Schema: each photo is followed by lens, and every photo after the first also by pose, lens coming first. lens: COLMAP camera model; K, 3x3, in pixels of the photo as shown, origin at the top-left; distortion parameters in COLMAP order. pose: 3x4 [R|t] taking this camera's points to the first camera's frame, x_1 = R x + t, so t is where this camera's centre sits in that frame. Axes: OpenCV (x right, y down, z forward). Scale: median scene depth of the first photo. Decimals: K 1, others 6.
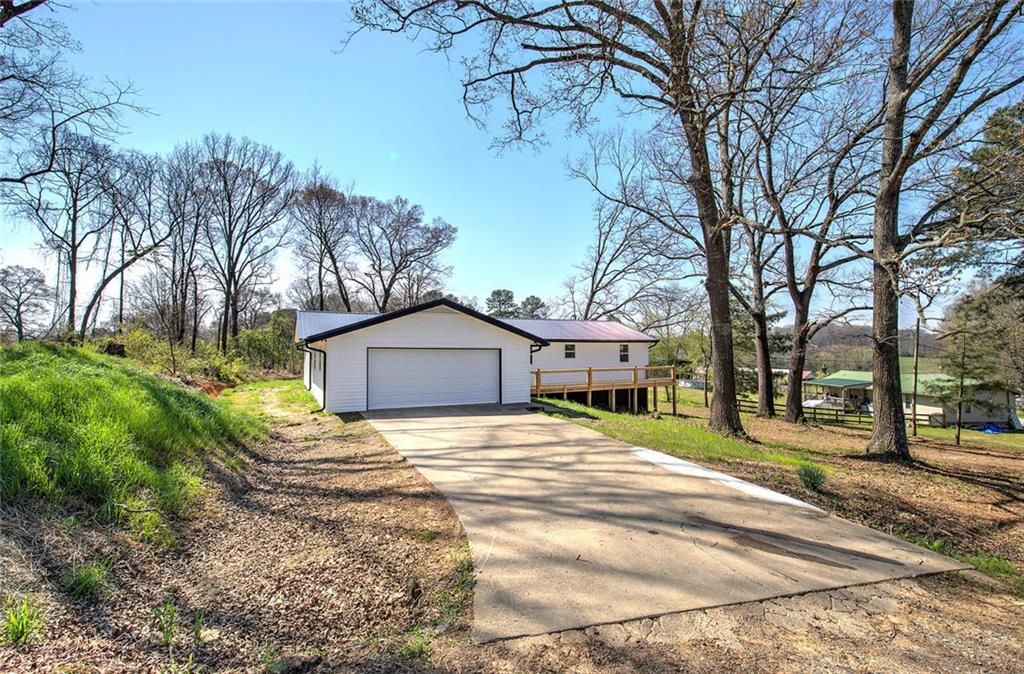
lens RADIAL K [[463.1, 0, 512.0], [0, 463.1, 337.0], [0, 0, 1]] dist [-0.000194, -0.000009]
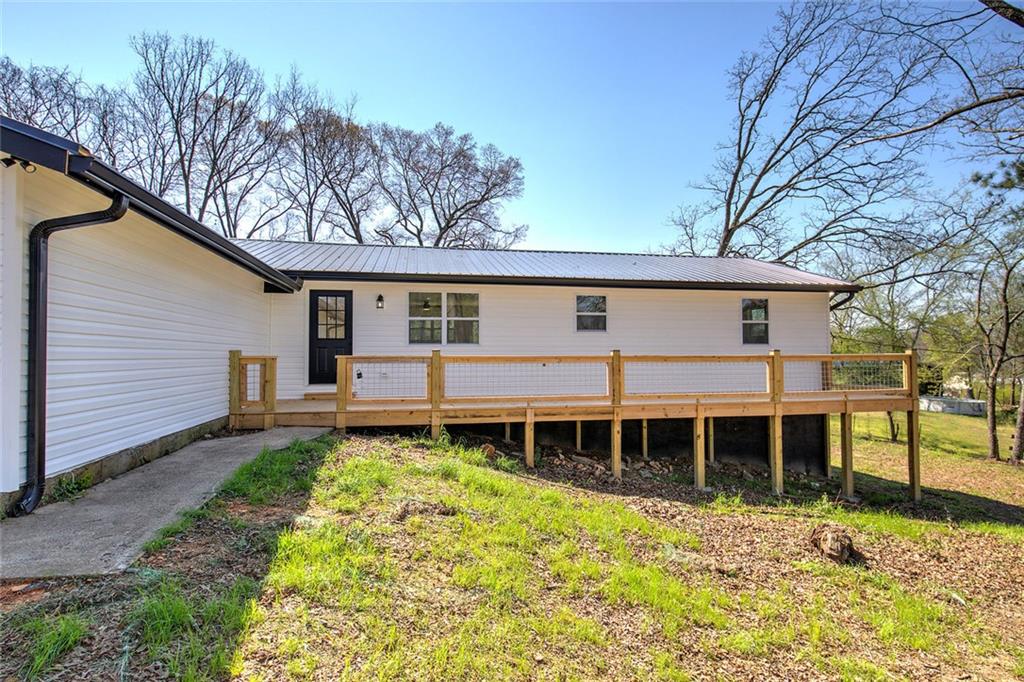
lens RADIAL K [[567.9, 0, 512.0], [0, 567.9, 341.0], [0, 0, 1]] dist [0.033333, -0.000028]
pose [[0.968128, -0.012136, -0.250164, 0.095272], [0.012181, 0.999925, -0.001368, 0.028801], [0.250161, -0.001723, 0.968203, 0.289649]]
